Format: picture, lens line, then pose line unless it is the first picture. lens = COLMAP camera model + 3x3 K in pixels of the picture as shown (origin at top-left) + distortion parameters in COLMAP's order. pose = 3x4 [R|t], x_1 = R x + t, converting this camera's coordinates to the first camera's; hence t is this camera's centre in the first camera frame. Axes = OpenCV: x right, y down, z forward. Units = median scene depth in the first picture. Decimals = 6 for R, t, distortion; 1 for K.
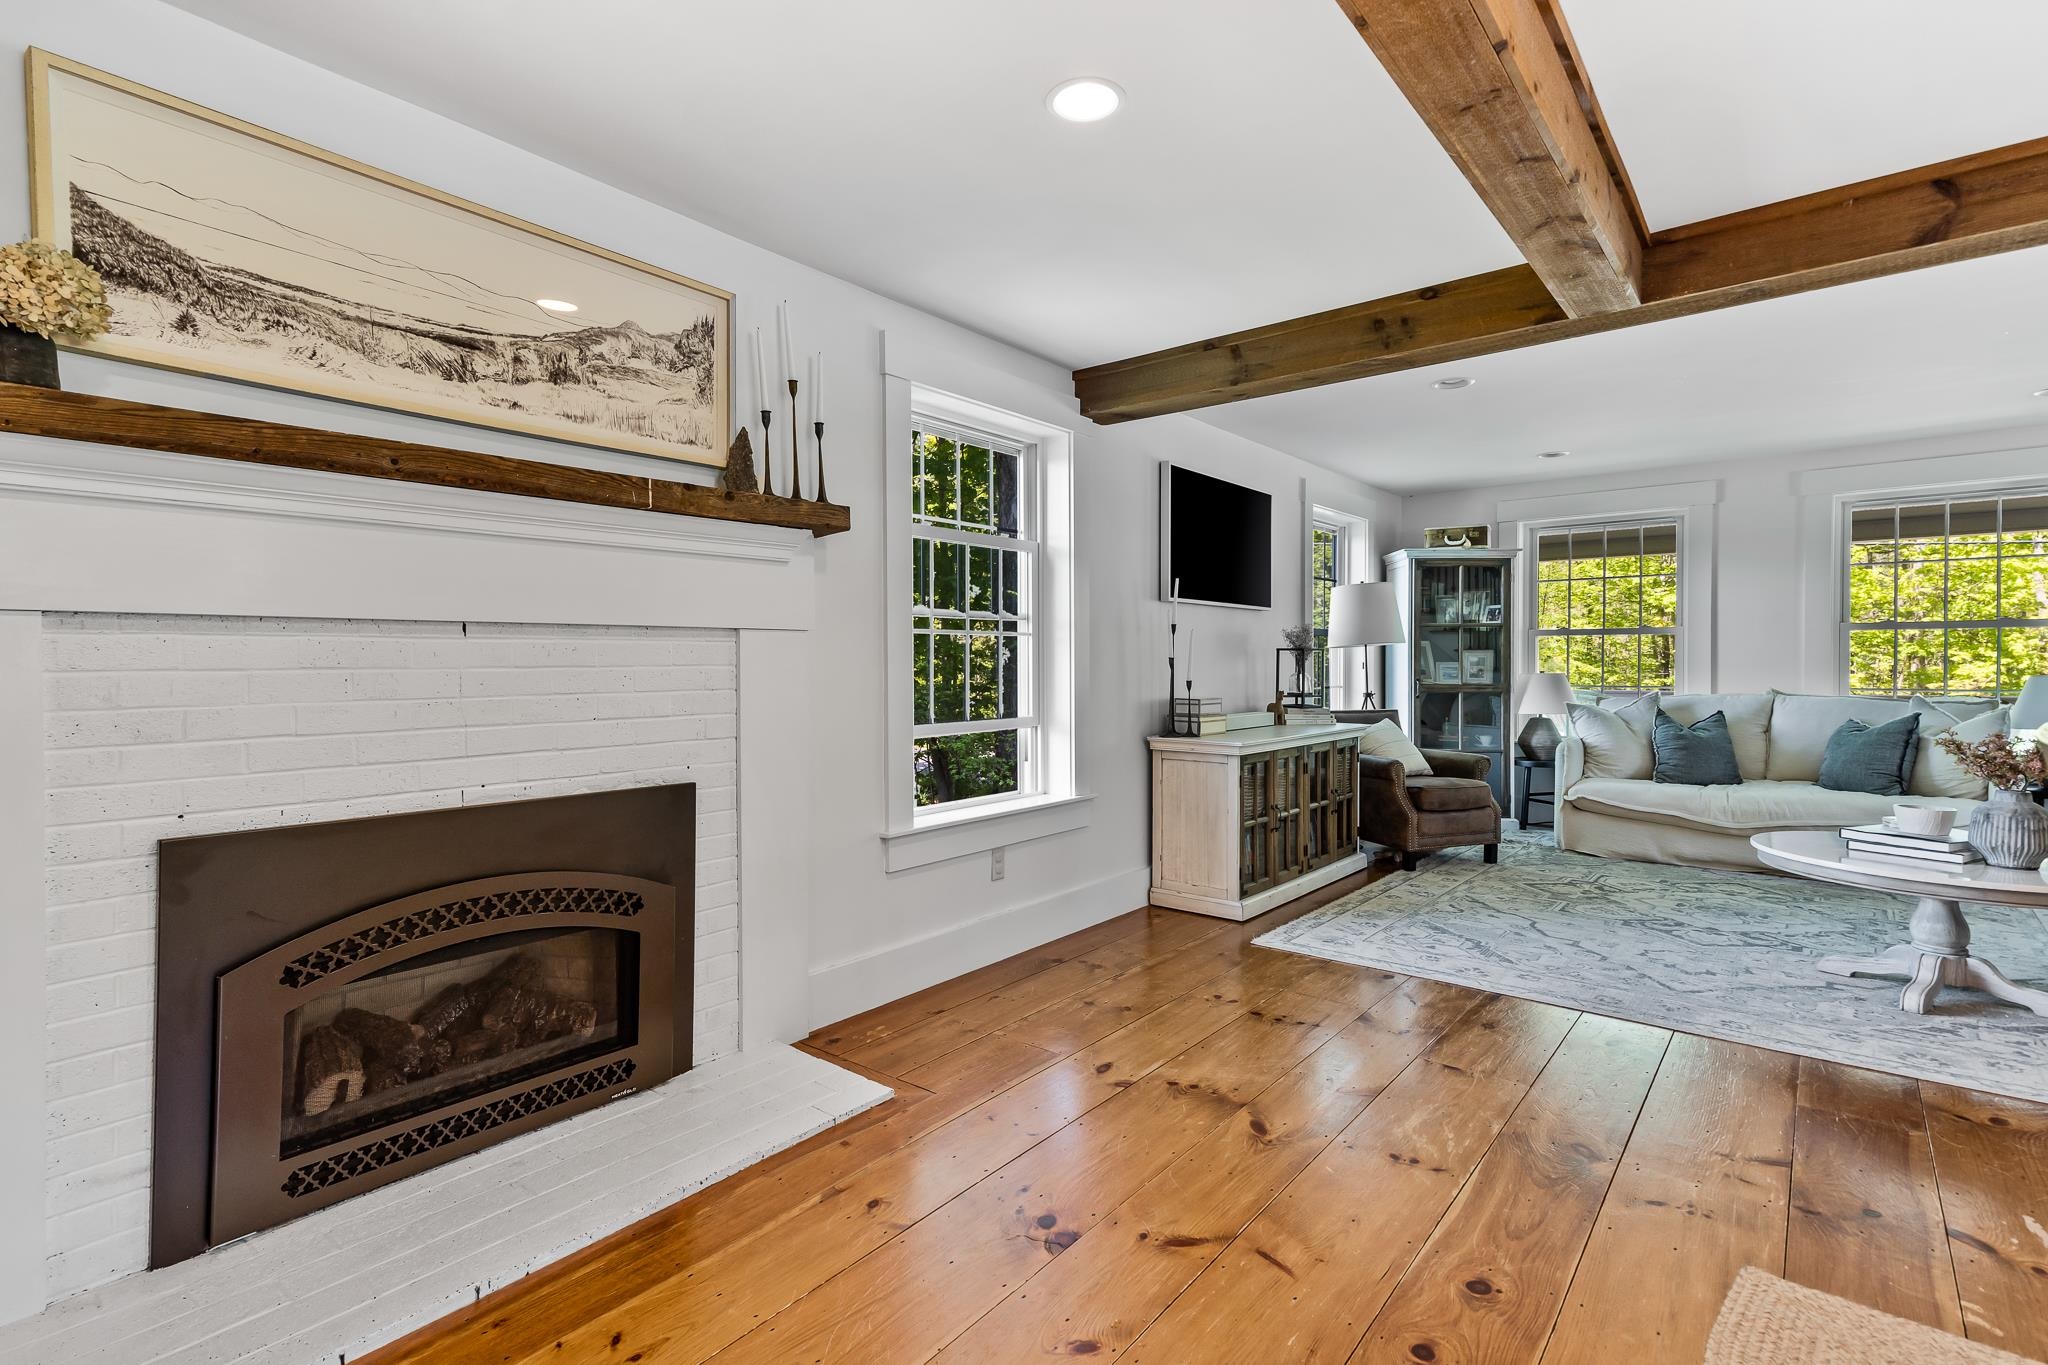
lens RADIAL K [[992.7, 0, 1024.9], [0, 992.7, 657.3], [0, 0, 1]] dist [0.068181, -0.013873]
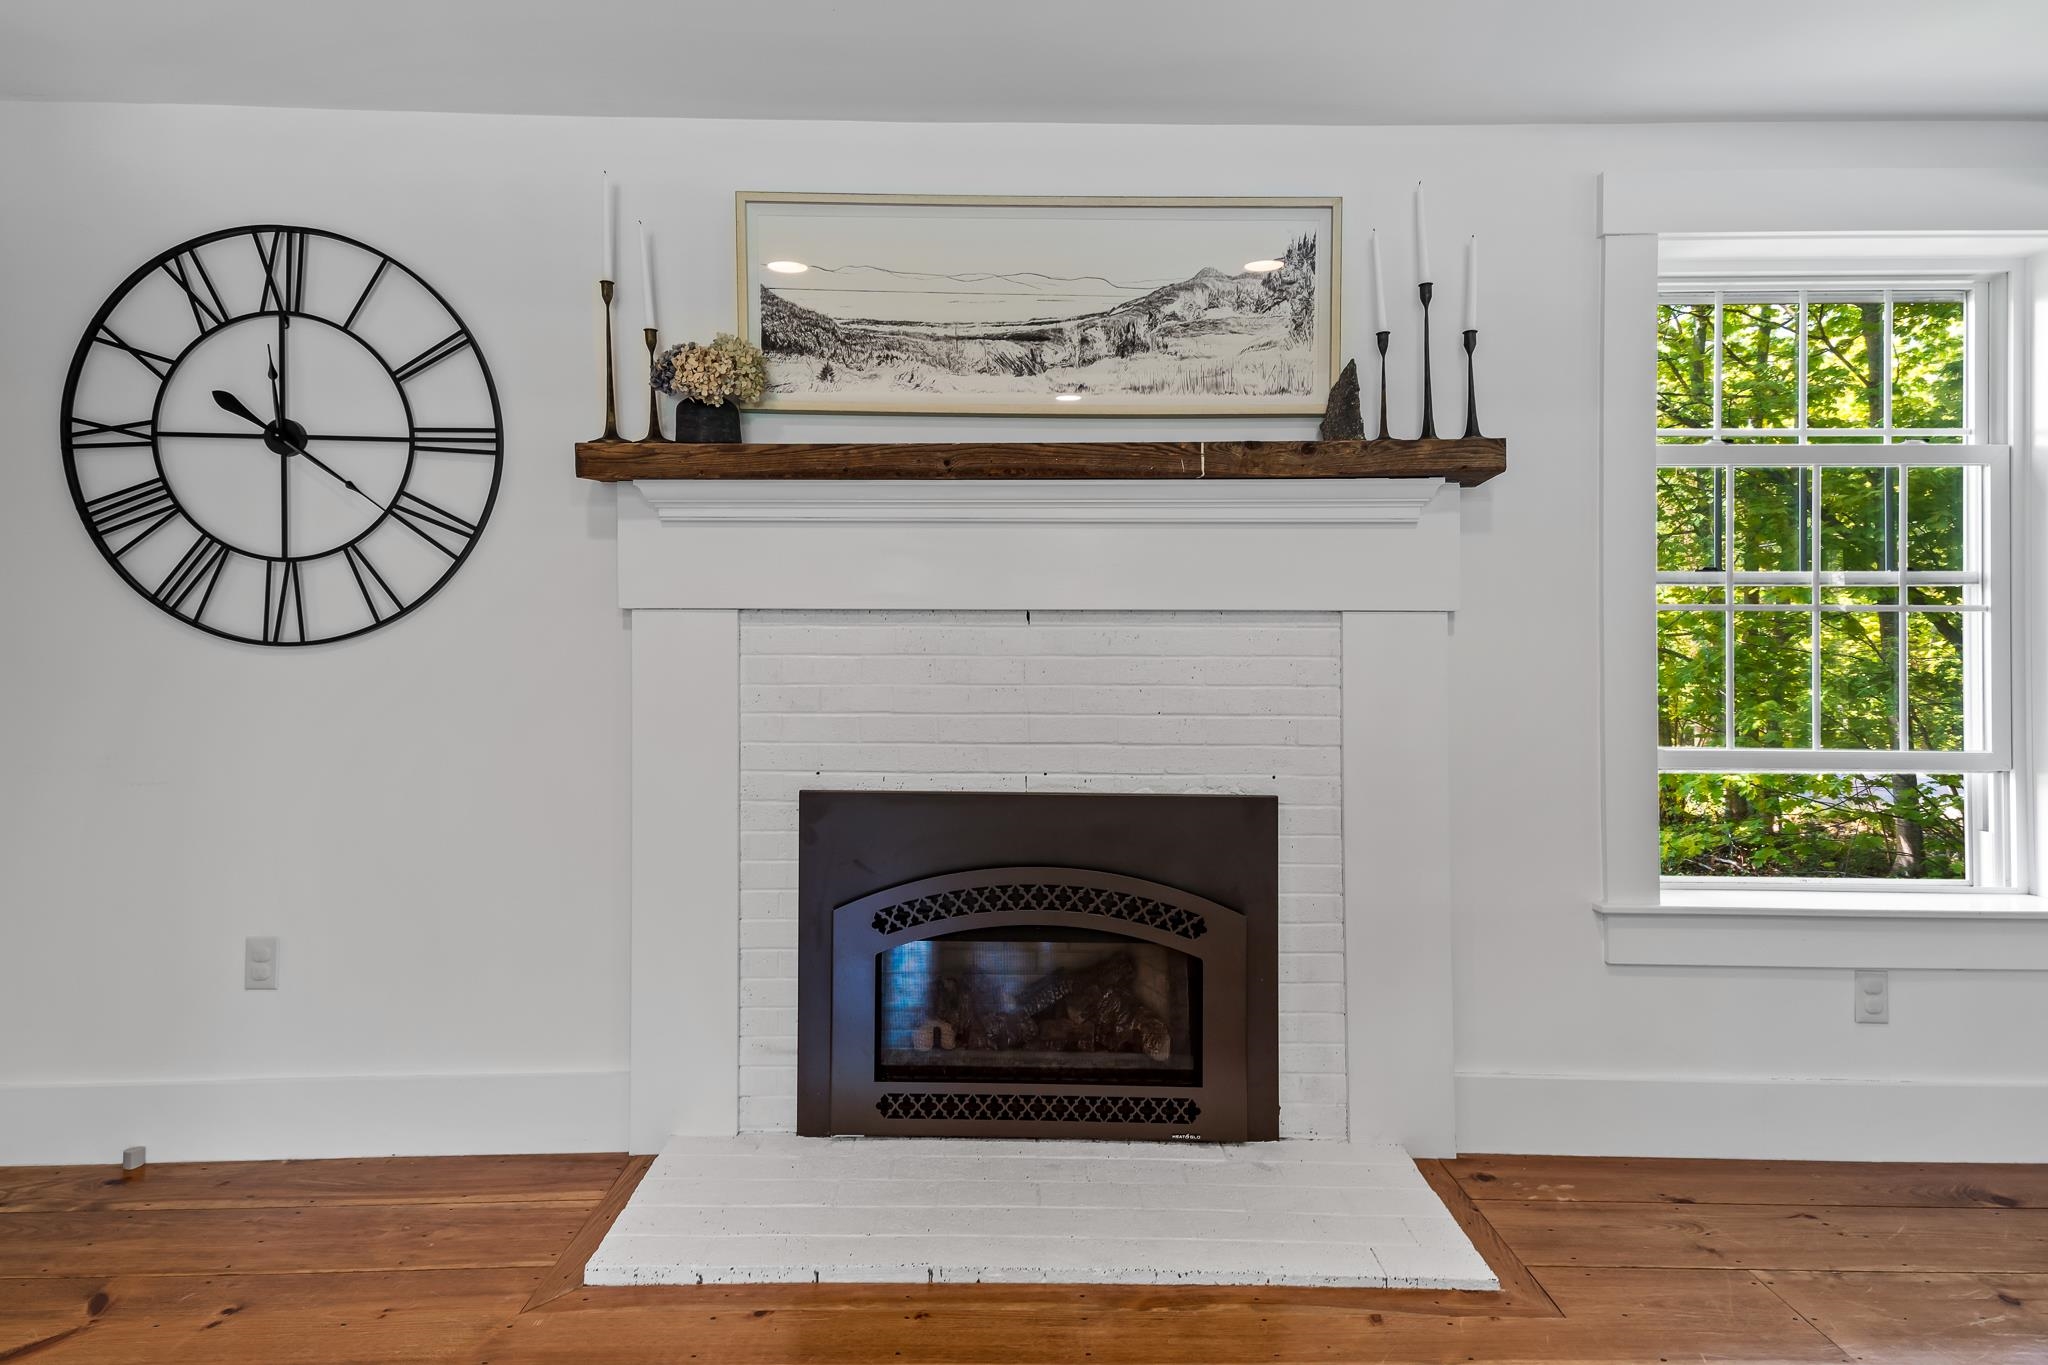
lens RADIAL K [[1103.5, 0, 1025.5], [0, 1103.5, 628.6], [0, 0, 1]] dist [0.049537, -0.017515]
pose [[0.627876, -0.004265, -0.778302, 0.285204], [-0.005089, 0.999941, -0.009584, -0.005483], [0.778297, 0.009979, 0.627817, 0.280604]]
